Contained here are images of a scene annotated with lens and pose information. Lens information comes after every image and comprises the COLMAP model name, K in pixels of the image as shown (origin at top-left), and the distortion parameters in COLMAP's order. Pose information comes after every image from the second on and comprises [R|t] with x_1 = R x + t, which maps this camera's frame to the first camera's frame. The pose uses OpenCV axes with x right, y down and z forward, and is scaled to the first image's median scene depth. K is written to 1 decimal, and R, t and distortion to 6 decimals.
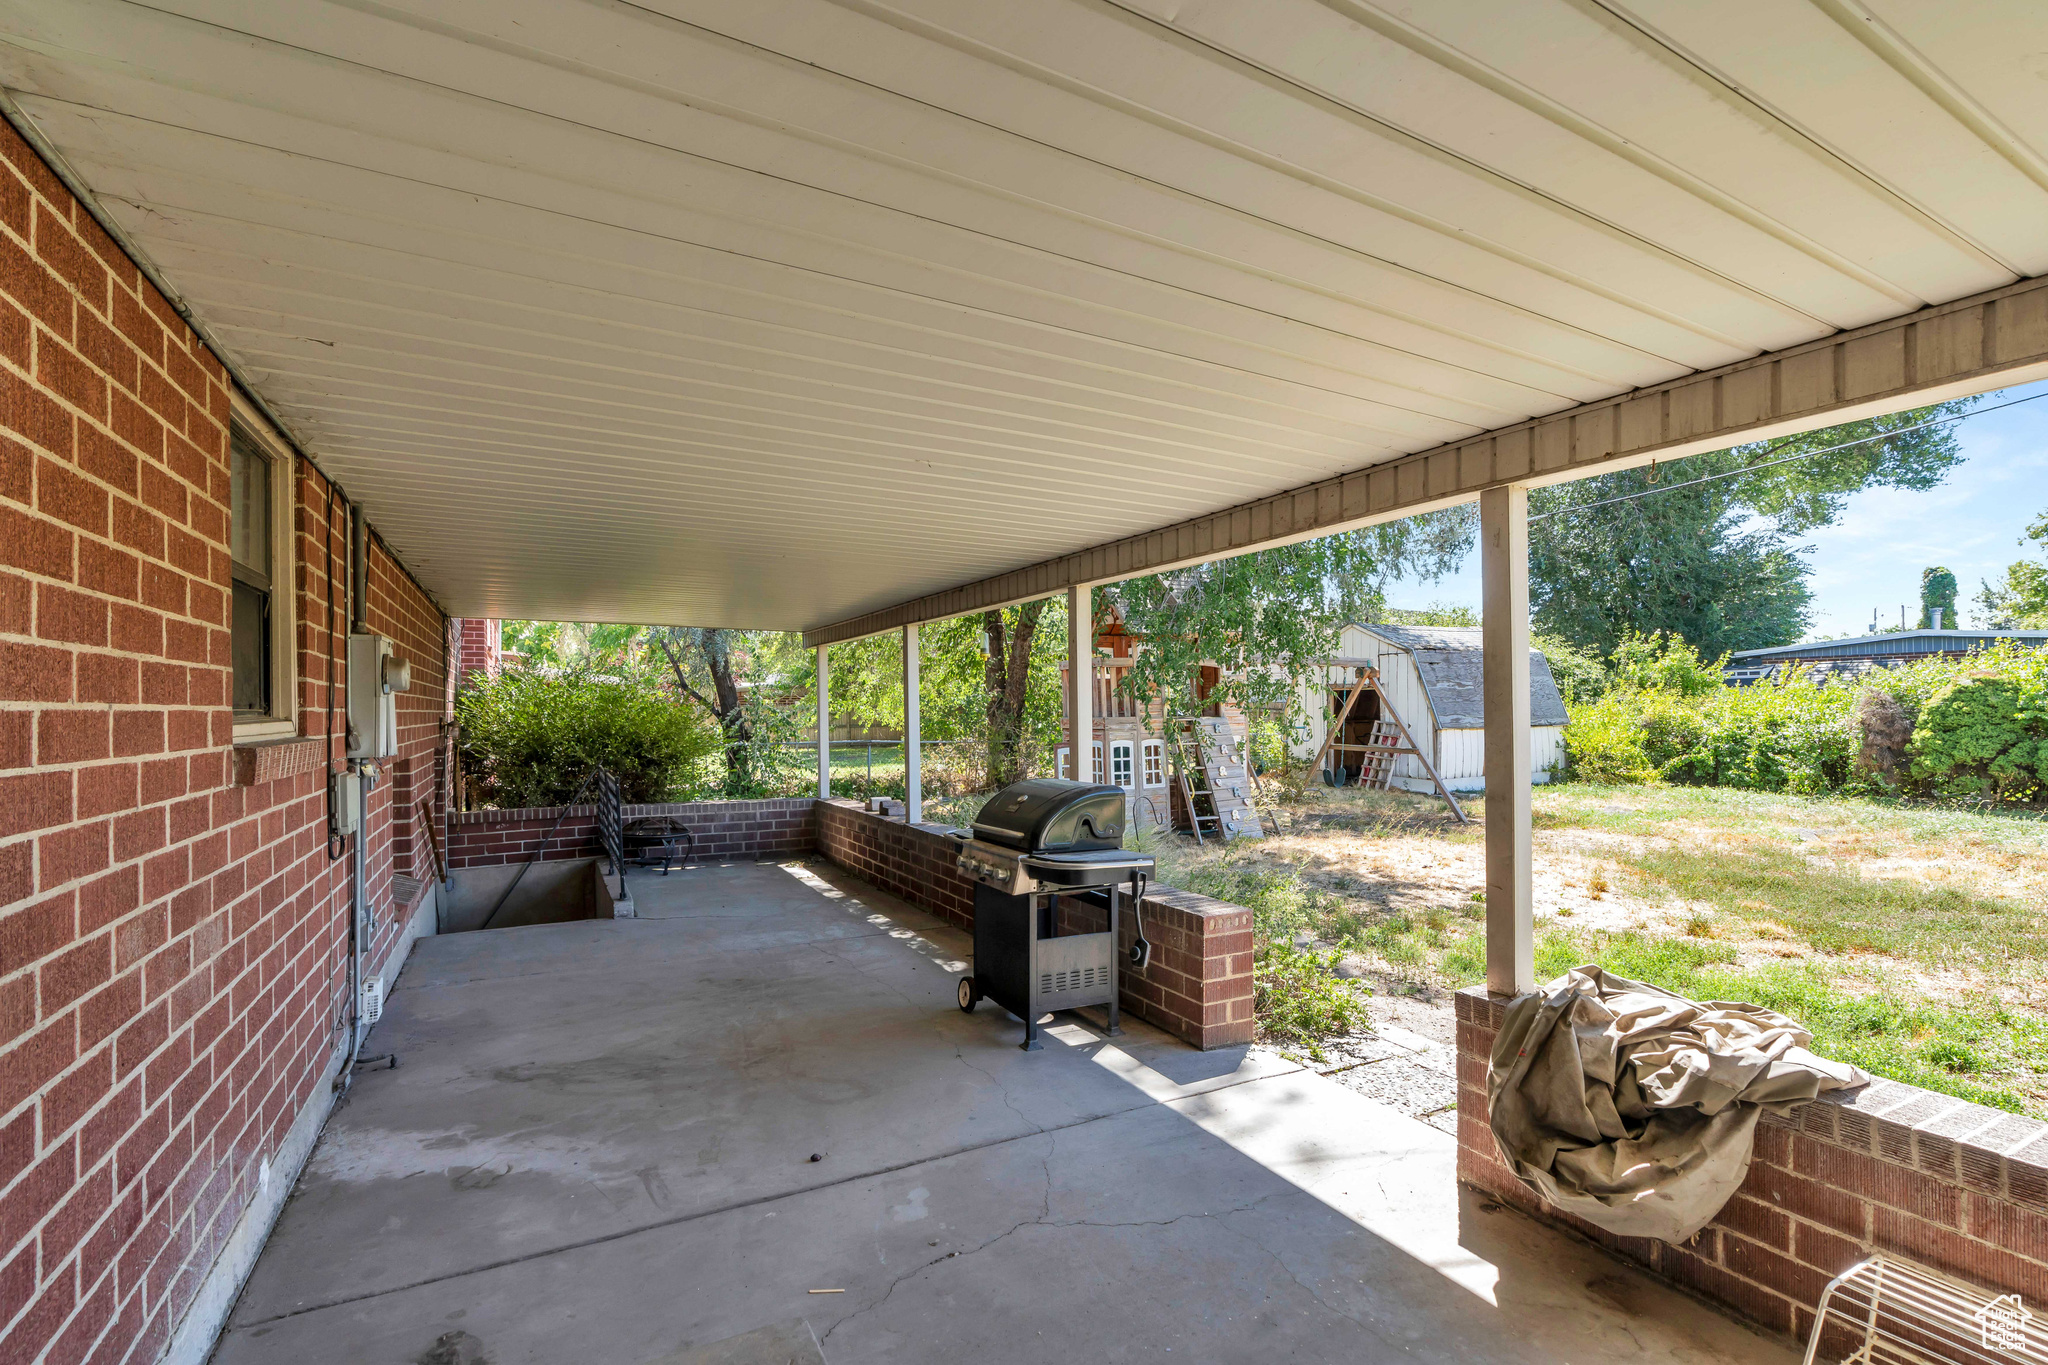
lens RADIAL K [[905.2, 0, 1033.6], [0, 905.2, 684.5], [0, 0, 1]] dist [0.000029, 0.015202]
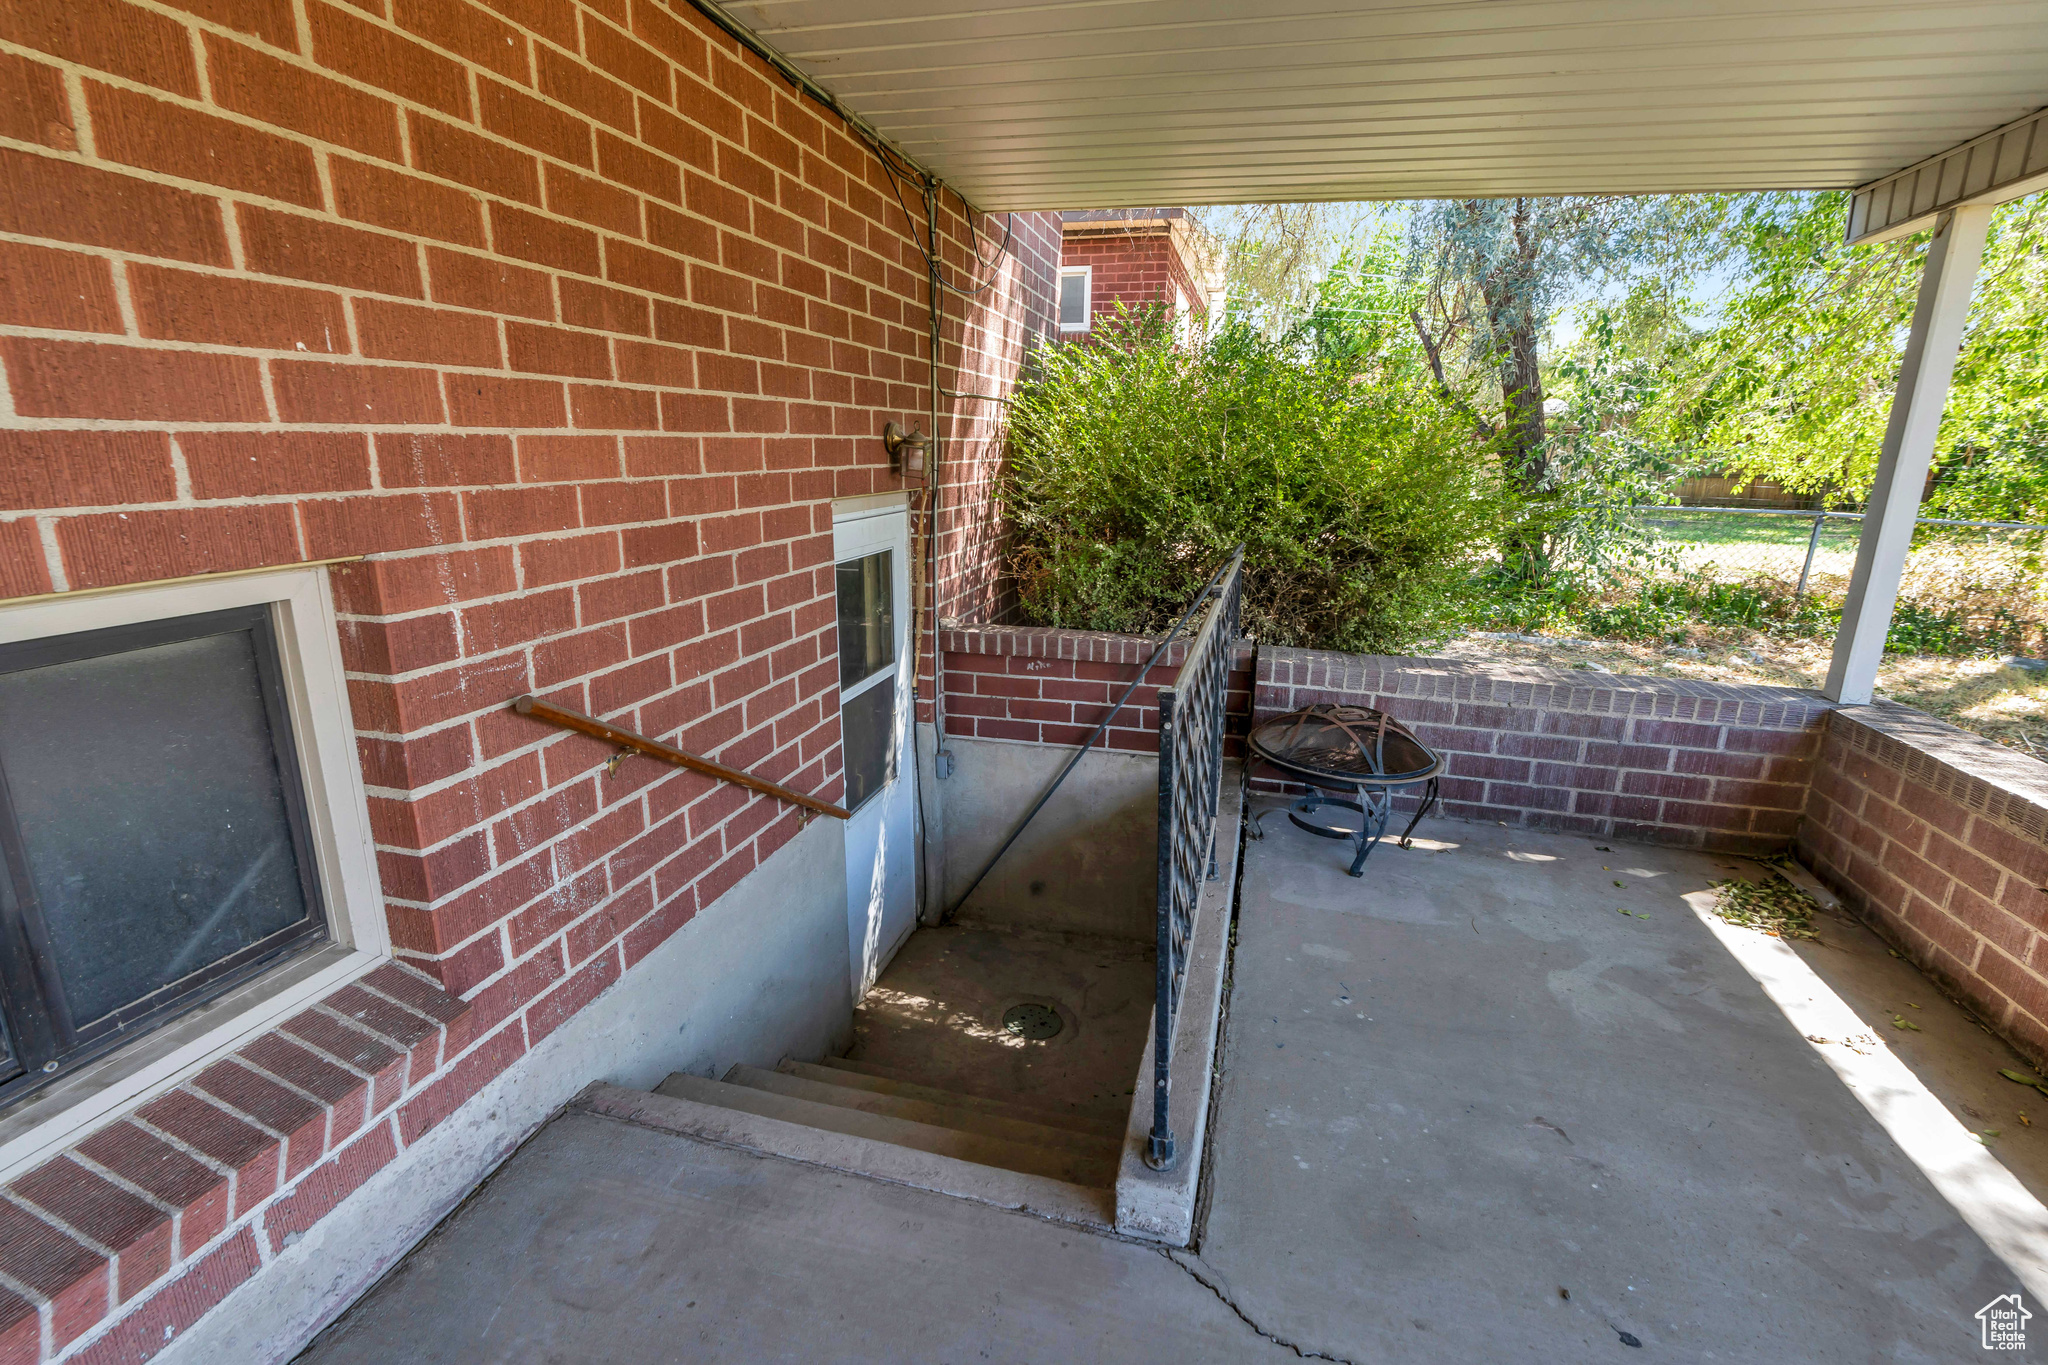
lens RADIAL K [[957.7, 0, 1025.6], [0, 957.7, 695.9], [0, 0, 1]] dist [-0.003166, -0.000183]
pose [[0.728882, 0.193392, -0.656758, -0.127764], [-0.011377, 0.962564, 0.270815, 0.018140], [0.684545, -0.189920, 0.703795, 0.314988]]
